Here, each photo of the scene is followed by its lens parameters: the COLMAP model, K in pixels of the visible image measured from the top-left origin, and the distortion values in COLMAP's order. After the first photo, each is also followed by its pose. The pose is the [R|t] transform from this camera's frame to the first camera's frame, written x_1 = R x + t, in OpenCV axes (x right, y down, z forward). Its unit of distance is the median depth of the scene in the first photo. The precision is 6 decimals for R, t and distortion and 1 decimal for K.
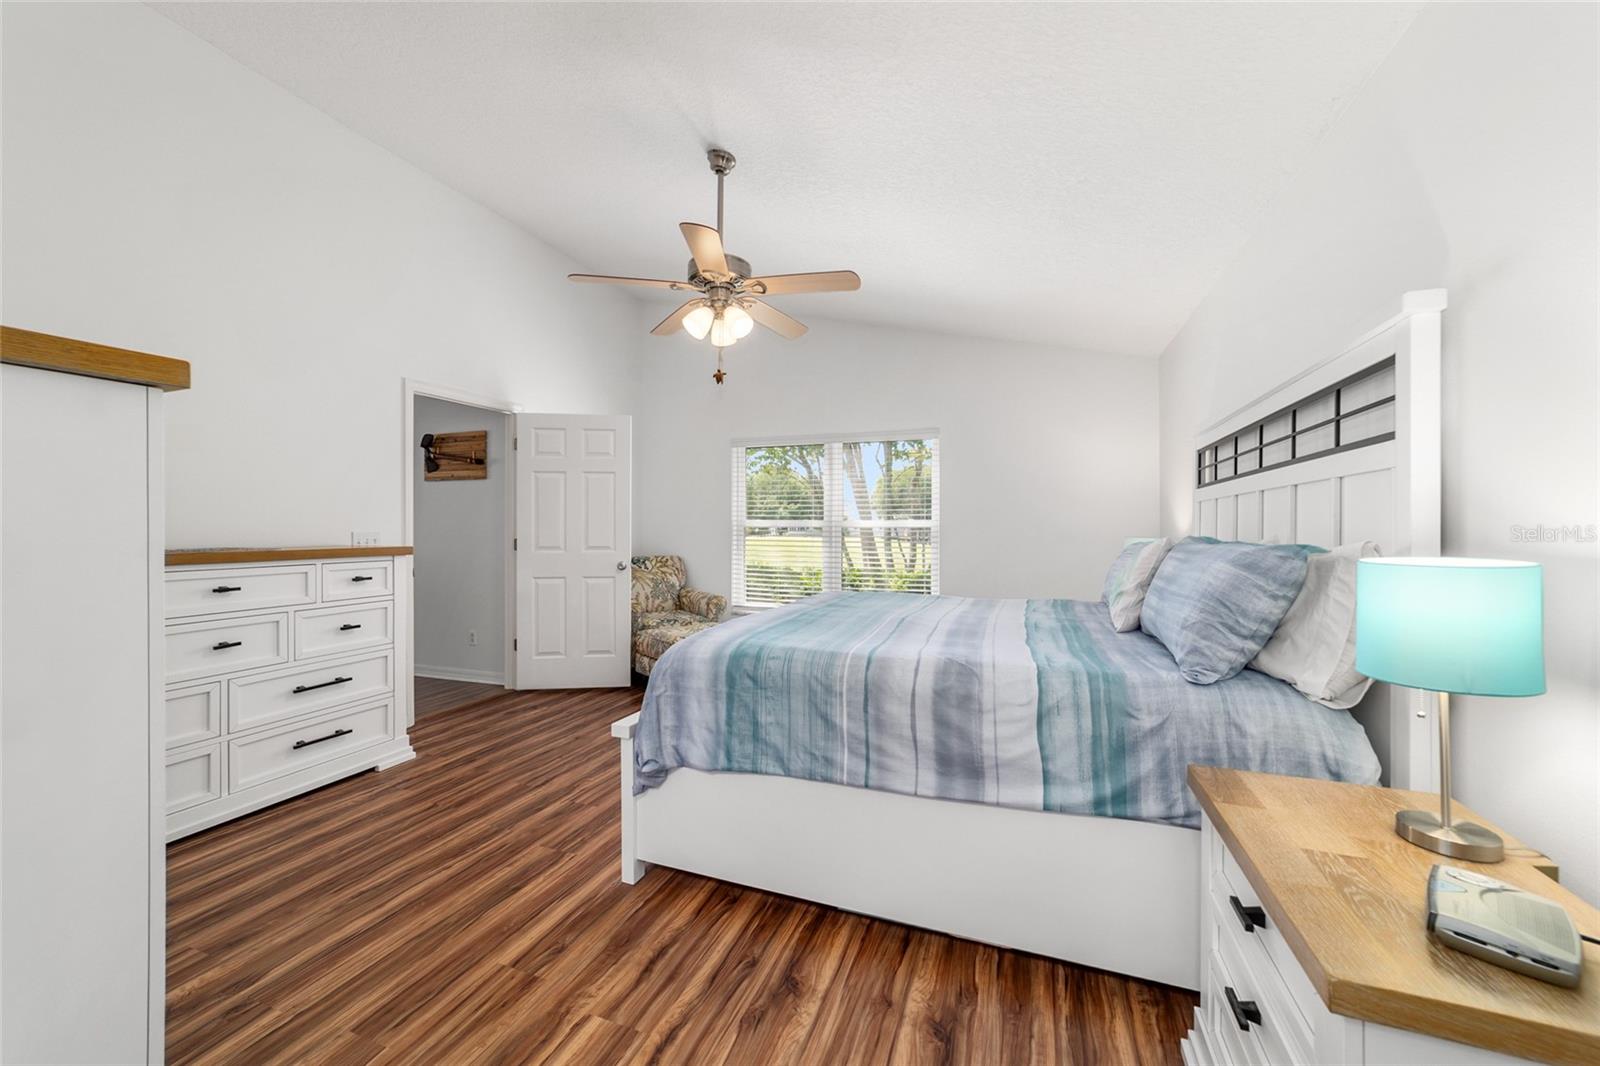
lens RADIAL K [[615.8, 0, 795.3], [0, 615.8, 534.9], [0, 0, 1]] dist [-0.015462, 0.007749]
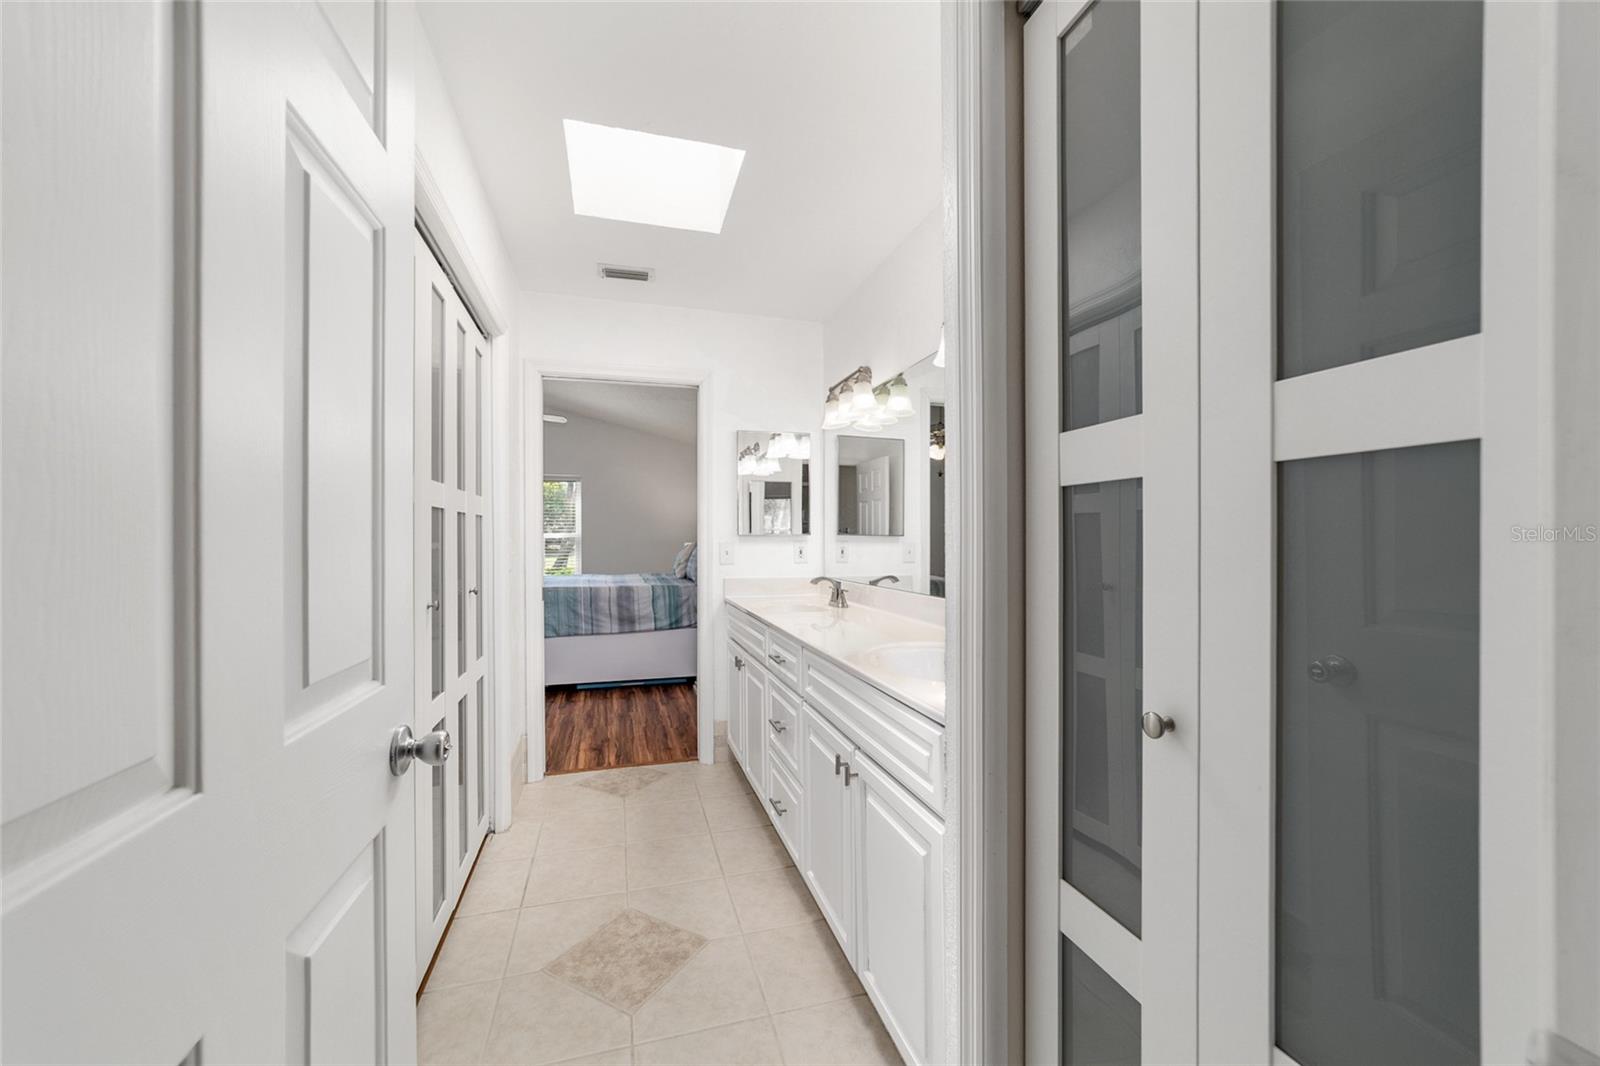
lens RADIAL K [[615.8, 0, 797.5], [0, 615.8, 537.7], [0, 0, 1]] dist [-0.015462, 0.007749]
pose [[0.792335, -0.003915, 0.610073, -0.850977], [0.008158, 0.999958, -0.004179, 0.004858], [-0.610031, 0.008288, 0.792334, -1.768697]]
